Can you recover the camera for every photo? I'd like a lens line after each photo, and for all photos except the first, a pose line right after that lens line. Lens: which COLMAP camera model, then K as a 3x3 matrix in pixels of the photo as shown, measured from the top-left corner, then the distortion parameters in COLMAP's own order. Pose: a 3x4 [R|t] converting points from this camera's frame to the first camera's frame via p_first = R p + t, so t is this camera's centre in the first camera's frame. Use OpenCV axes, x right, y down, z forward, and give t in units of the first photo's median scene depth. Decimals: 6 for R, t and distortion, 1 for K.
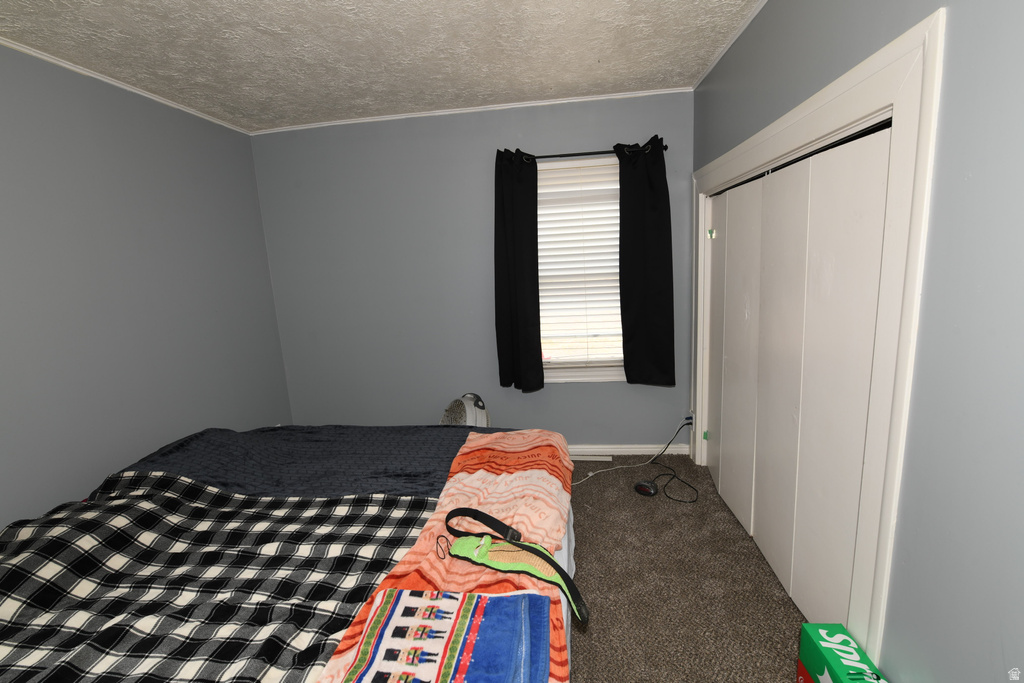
lens RADIAL K [[445.4, 0, 515.6], [0, 445.4, 339.7], [0, 0, 1]] dist [-0.008179, -0.007711]
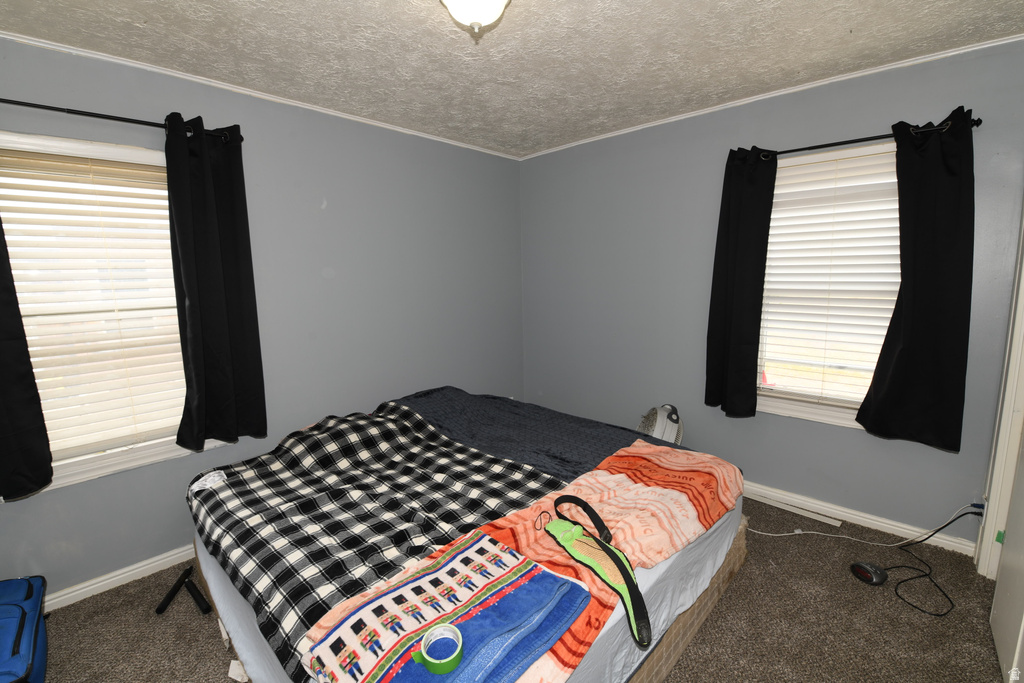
lens RADIAL K [[445.4, 0, 510.7], [0, 445.4, 340.8], [0, 0, 1]] dist [-0.008179, -0.007711]
pose [[0.798449, 0.129147, -0.588048, 0.230133], [-0.131267, 0.990567, 0.039315, -0.013313], [0.587578, 0.045800, 0.807870, 0.009214]]
